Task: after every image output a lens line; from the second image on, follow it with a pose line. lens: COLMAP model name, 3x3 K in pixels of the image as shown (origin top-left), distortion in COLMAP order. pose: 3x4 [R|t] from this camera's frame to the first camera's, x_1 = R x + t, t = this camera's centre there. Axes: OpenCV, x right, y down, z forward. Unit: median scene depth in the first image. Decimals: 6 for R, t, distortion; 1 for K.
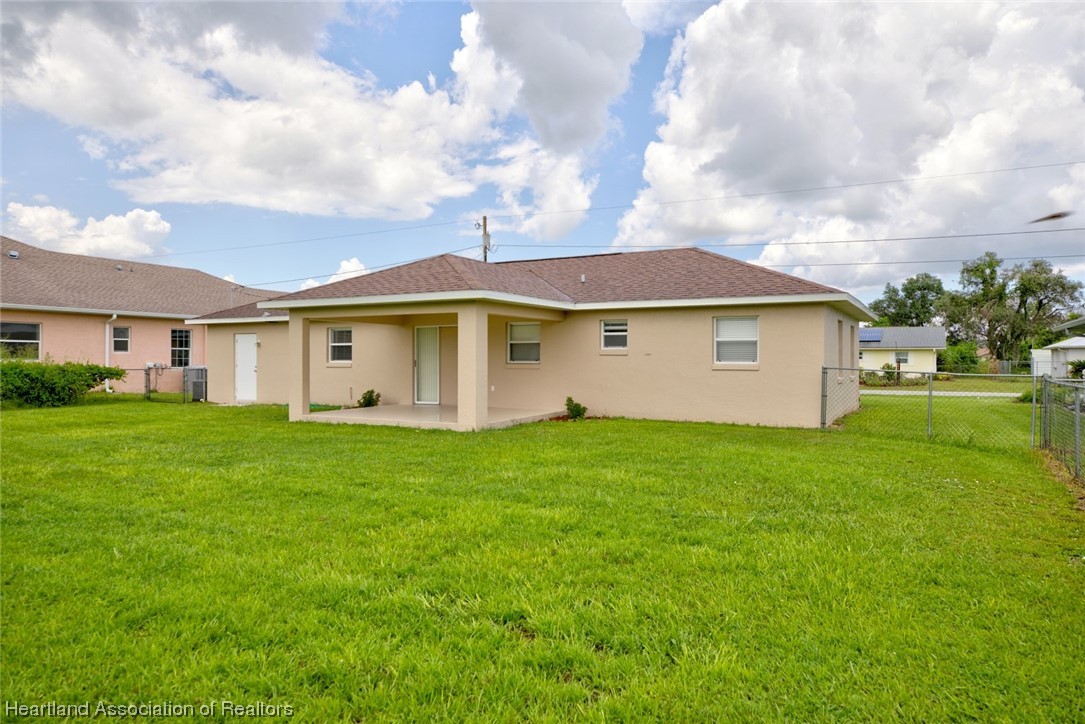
lens RADIAL K [[755.3, 0, 542.5], [0, 755.3, 362.0], [0, 0, 1]] dist [-0.000276, -0.001753]
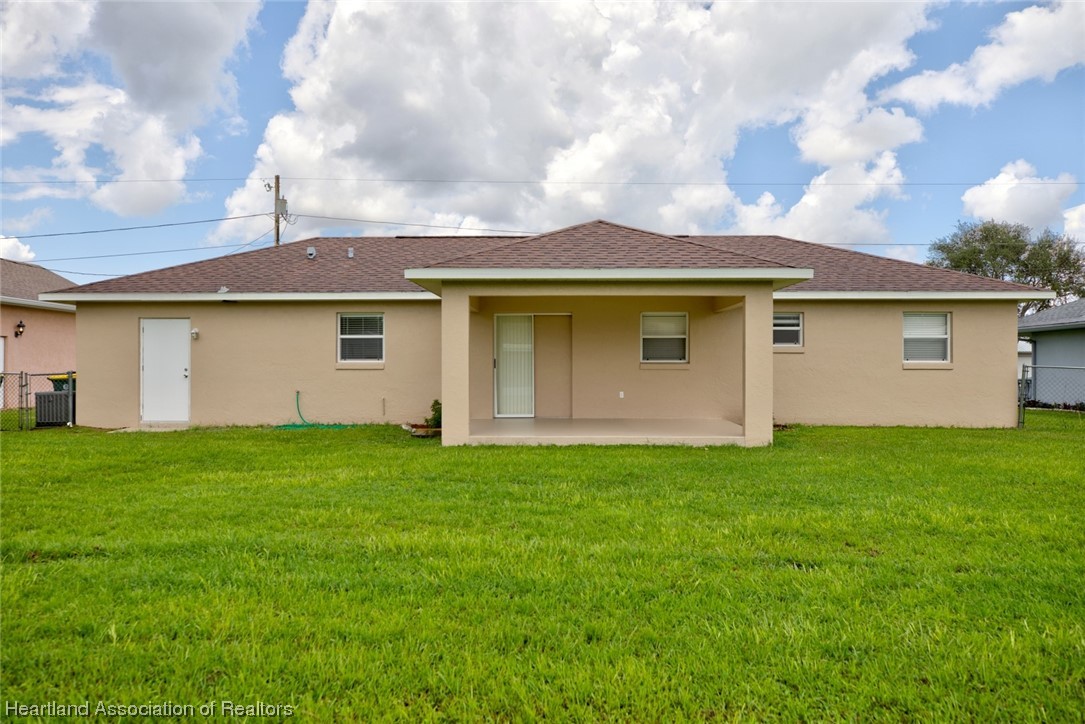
lens RADIAL K [[846.3, 0, 542.5], [0, 846.3, 362.0], [0, 0, 1]] dist [-0.007816, 0.002332]
pose [[0.874042, 0.002025, 0.485846, -0.454406], [0.001887, 0.999970, -0.007562, 0.005813], [-0.485846, 0.007527, 0.874012, 0.207155]]
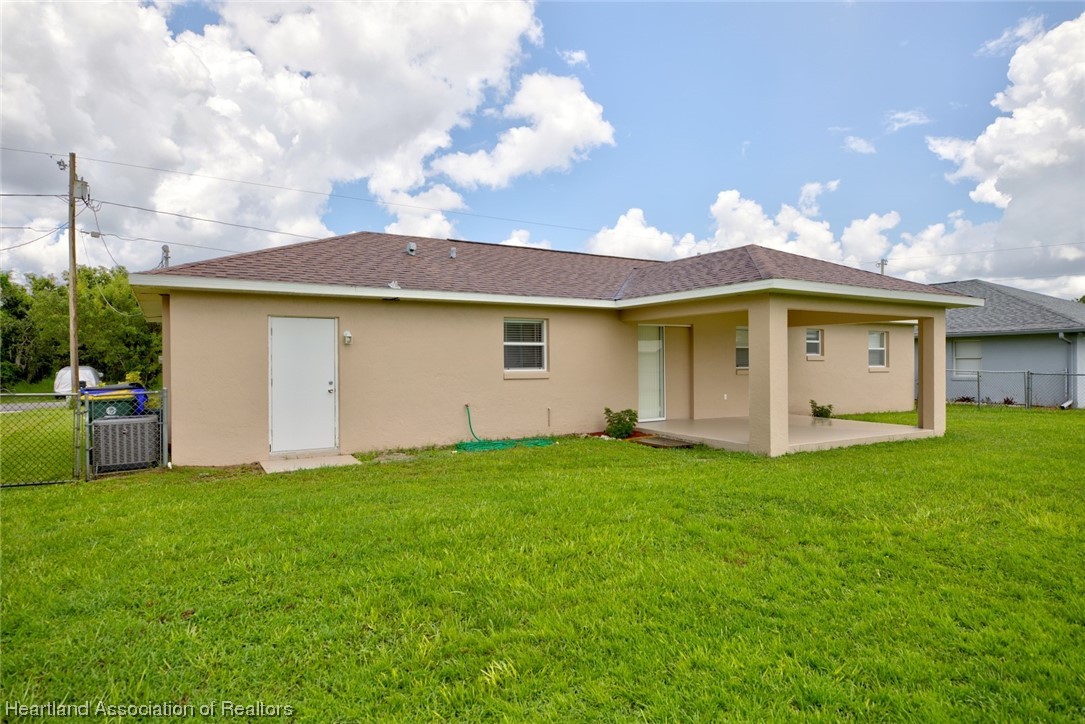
lens RADIAL K [[644.9, 0, 542.5], [0, 644.9, 362.0], [0, 0, 1]] dist [0.000558, 0.000224]
pose [[0.481093, -0.002287, 0.876667, -0.680959], [0.007742, 0.999969, -0.001640, -0.005841], [-0.876635, 0.007576, 0.481096, 0.647263]]
